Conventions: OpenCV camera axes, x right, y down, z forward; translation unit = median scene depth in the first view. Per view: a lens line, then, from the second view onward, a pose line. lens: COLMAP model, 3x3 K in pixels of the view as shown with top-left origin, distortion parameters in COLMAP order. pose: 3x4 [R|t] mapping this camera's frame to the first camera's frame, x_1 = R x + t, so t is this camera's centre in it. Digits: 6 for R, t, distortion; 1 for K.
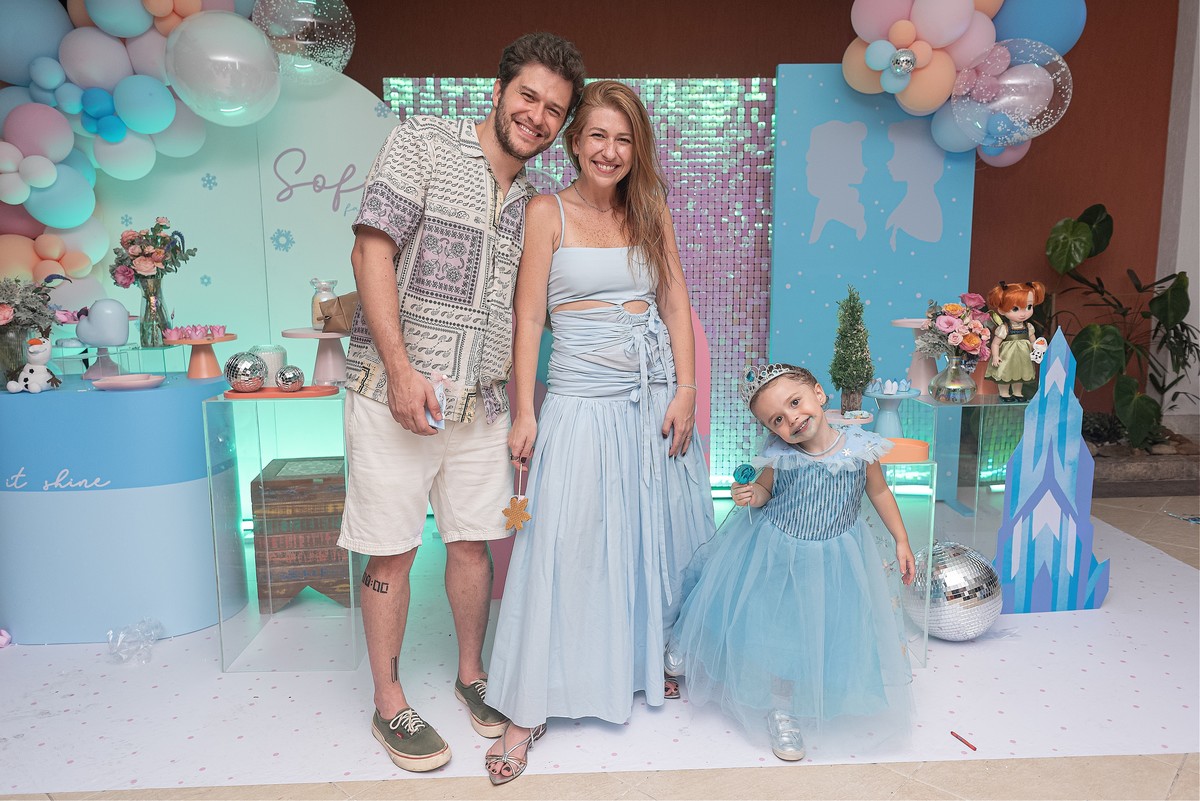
lens RADIAL K [[847.9, 0, 599.0], [0, 847.9, 397.8], [0, 0, 1]] dist [0.003056, -0.004853]
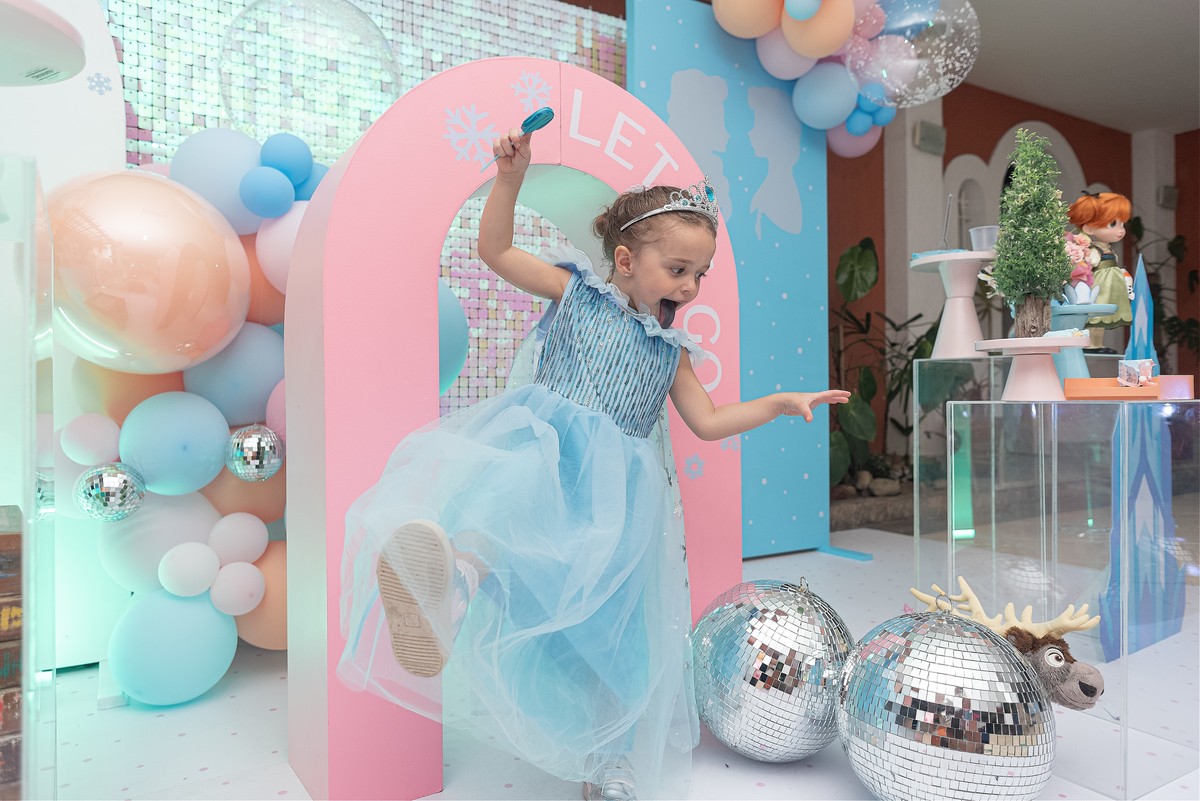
lens RADIAL K [[807.2, 0, 604.2], [0, 807.2, 398.1], [0, 0, 1]] dist [0.003918, -0.005966]
pose [[0.870982, 0.001961, 0.491311, -0.205696], [0.076365, 0.987299, -0.139317, 0.093398], [-0.485344, 0.158862, 0.859770, 0.540410]]
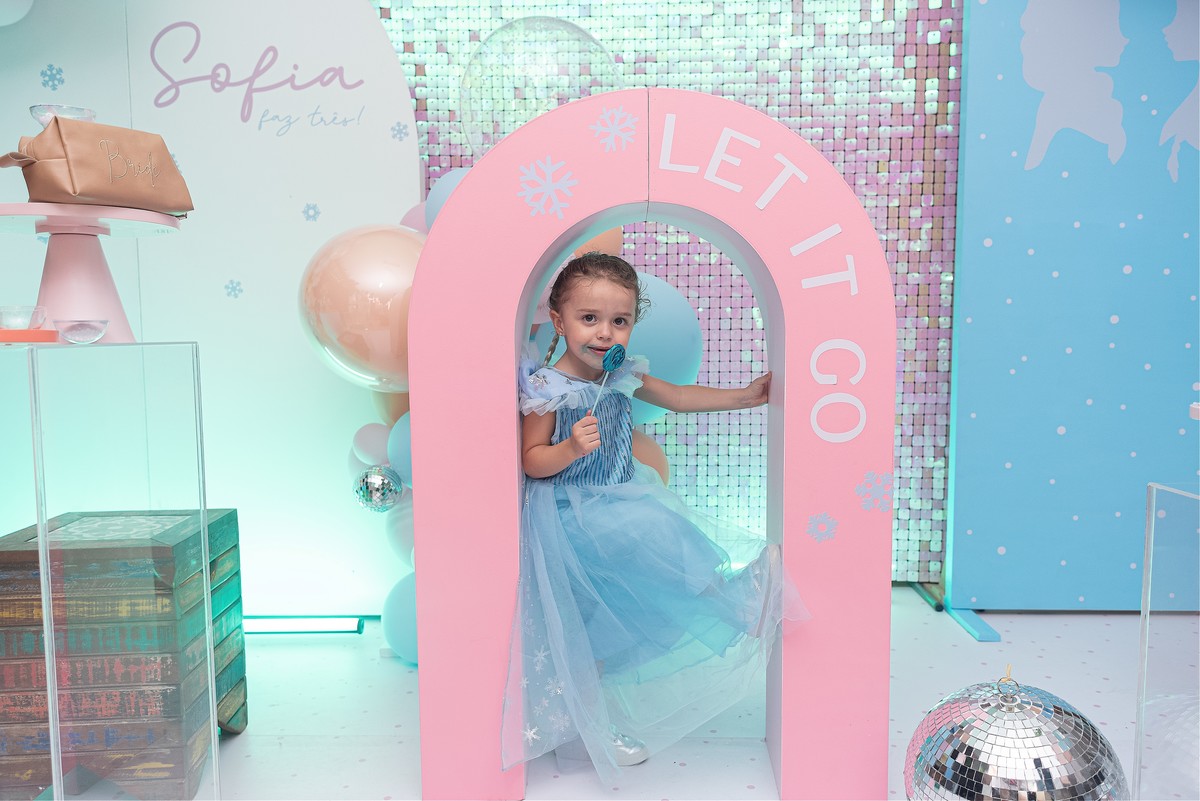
lens RADIAL K [[894.9, 0, 600.3], [0, 894.9, 424.1], [0, 0, 1]] dist [0.006372, -0.006794]
pose [[0.996564, 0.008272, -0.082415, 0.007064], [-0.013187, 0.998154, -0.059282, 0.045492], [0.081773, 0.060165, 0.994833, 0.457267]]
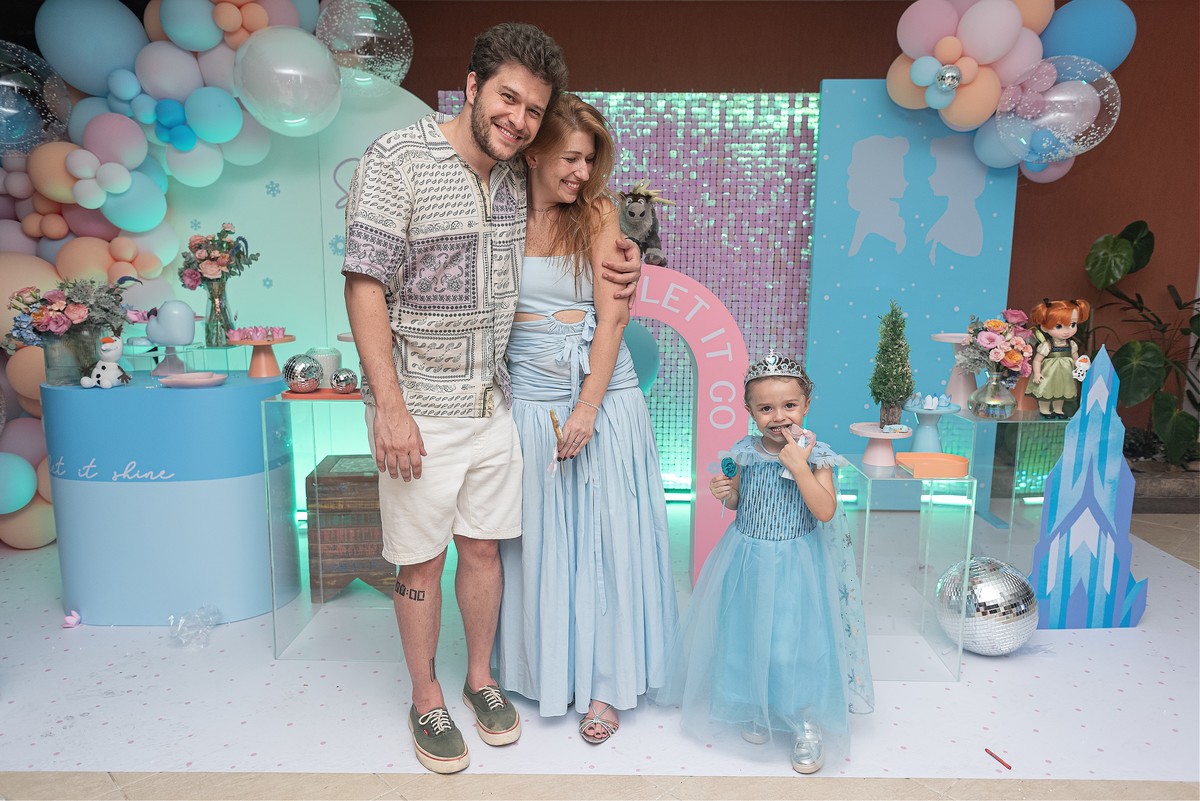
lens RADIAL K [[807.2, 0, 598.1], [0, 807.2, 402.6], [0, 0, 1]] dist [0.003918, -0.005966]
pose [[0.998684, 0.023144, -0.045759, -0.005431], [-0.022784, 0.999705, 0.008370, -0.008928], [0.045939, -0.007316, 0.998917, 0.019160]]
